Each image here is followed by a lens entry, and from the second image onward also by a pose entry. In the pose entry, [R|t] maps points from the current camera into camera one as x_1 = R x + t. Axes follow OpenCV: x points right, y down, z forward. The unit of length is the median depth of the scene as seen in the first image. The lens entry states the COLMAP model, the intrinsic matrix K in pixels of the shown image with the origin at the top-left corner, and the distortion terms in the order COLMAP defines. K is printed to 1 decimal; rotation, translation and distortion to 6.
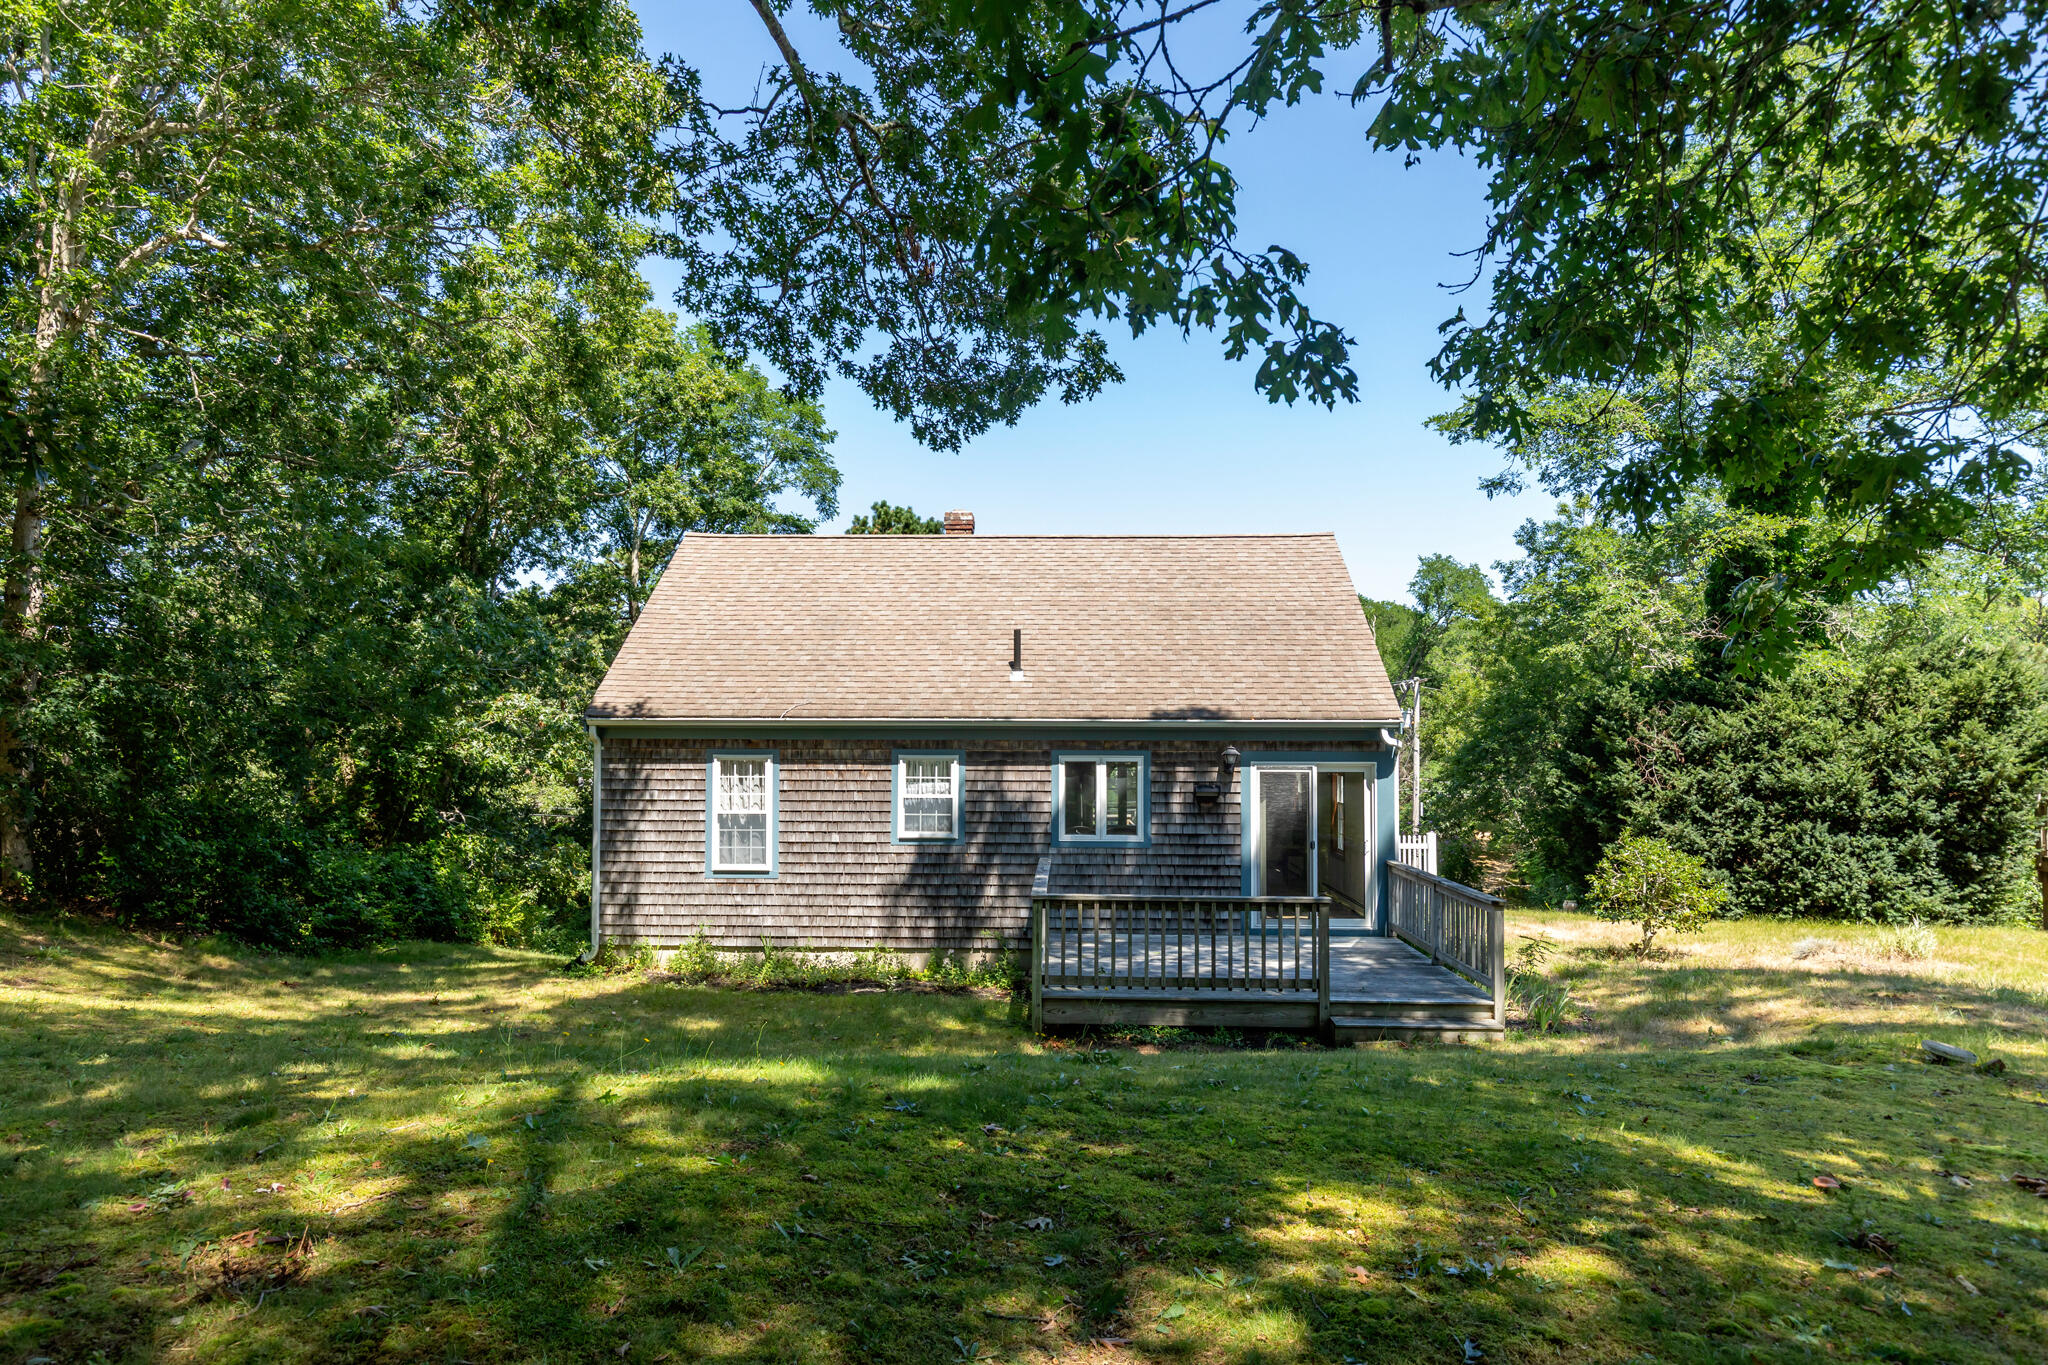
lens RADIAL K [[1229.5, 0, 1024.0], [0, 1229.5, 682.5], [0, 0, 1]] dist [0.003252, 0.000548]
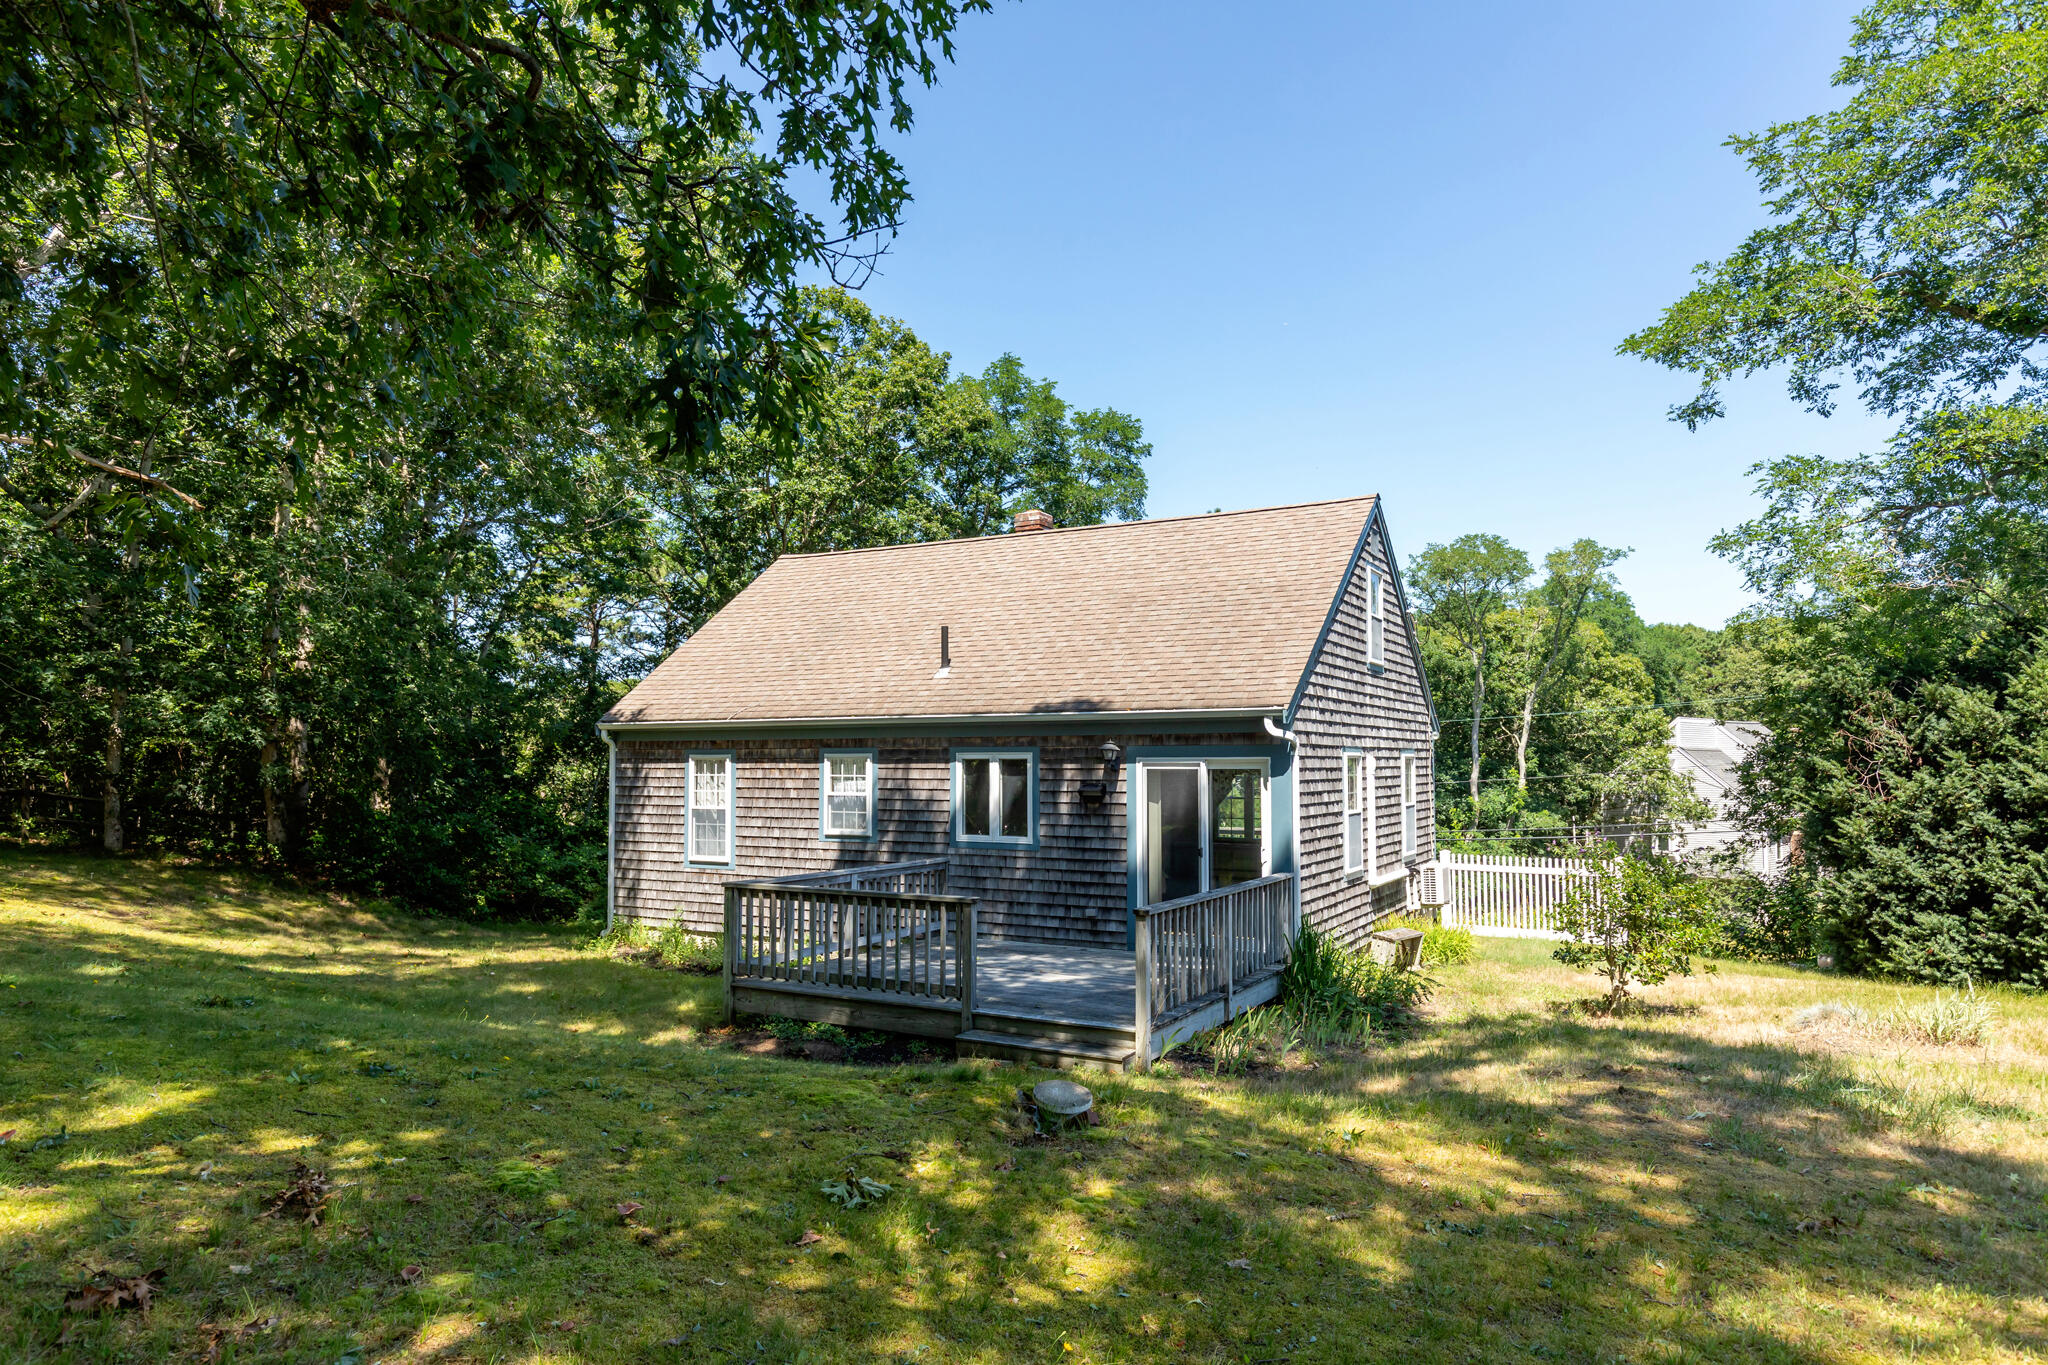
lens RADIAL K [[1242.8, 0, 1018.9], [0, 1242.8, 706.2], [0, 0, 1]] dist [0.003689, 0.001597]
pose [[0.889578, -0.024602, -0.456121, 0.516250], [0.023366, 0.999692, -0.008348, 0.031867], [0.456185, -0.003231, 0.889879, 0.151646]]
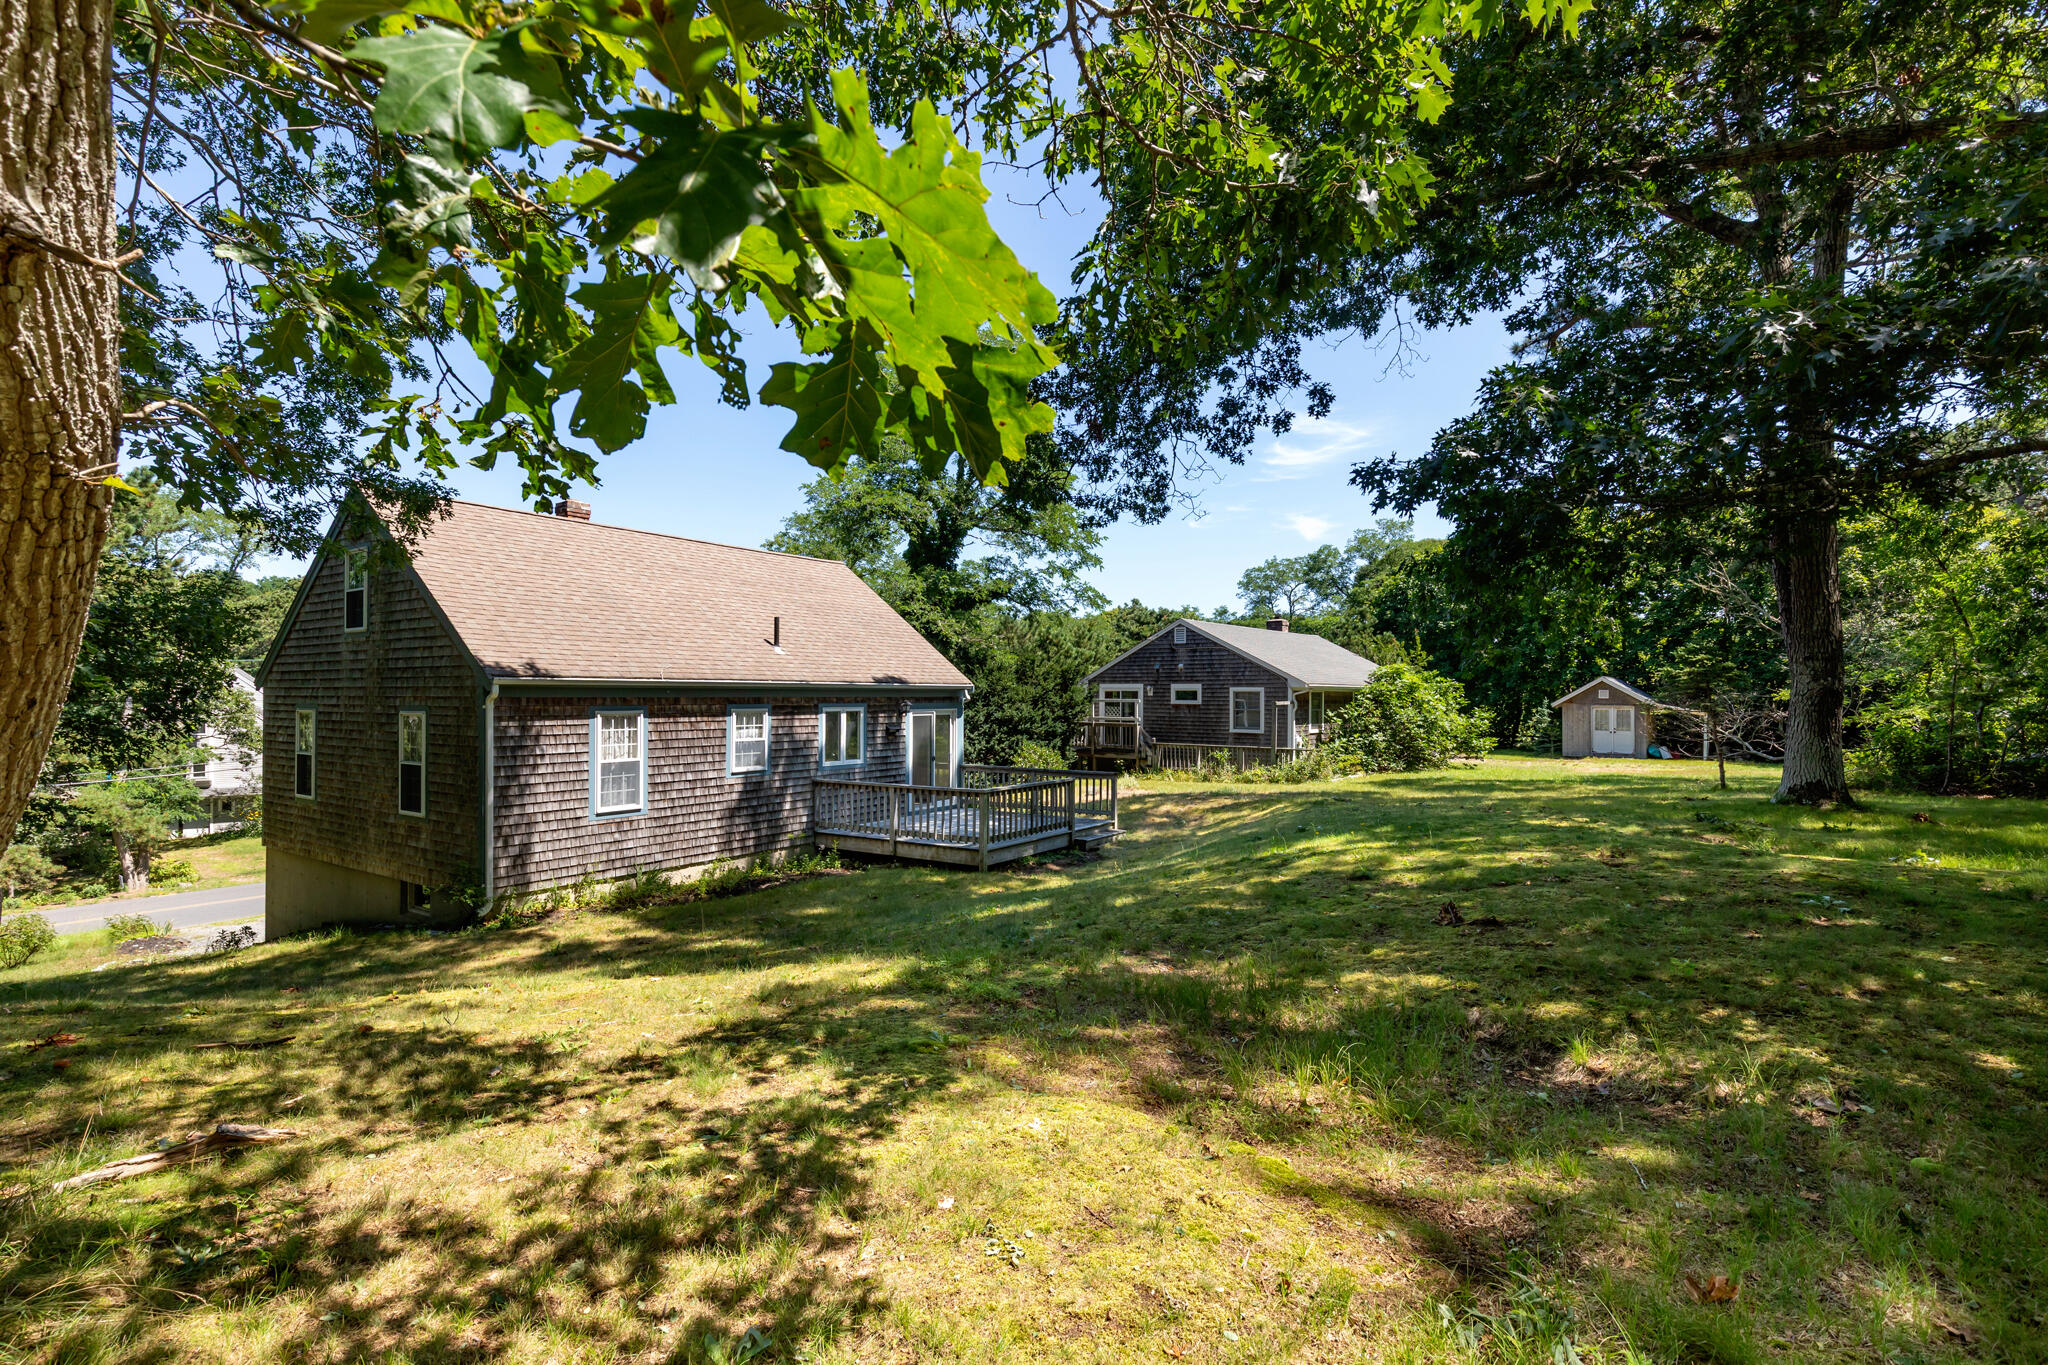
lens RADIAL K [[945.2, 0, 1018.7], [0, 945.2, 689.1], [0, 0, 1]] dist [-0.001196, -0.000689]
pose [[0.529947, 0.002551, 0.848027, -0.785684], [-0.038113, 0.999057, 0.020813, 0.005940], [-0.847174, -0.043351, 0.529545, 0.219145]]
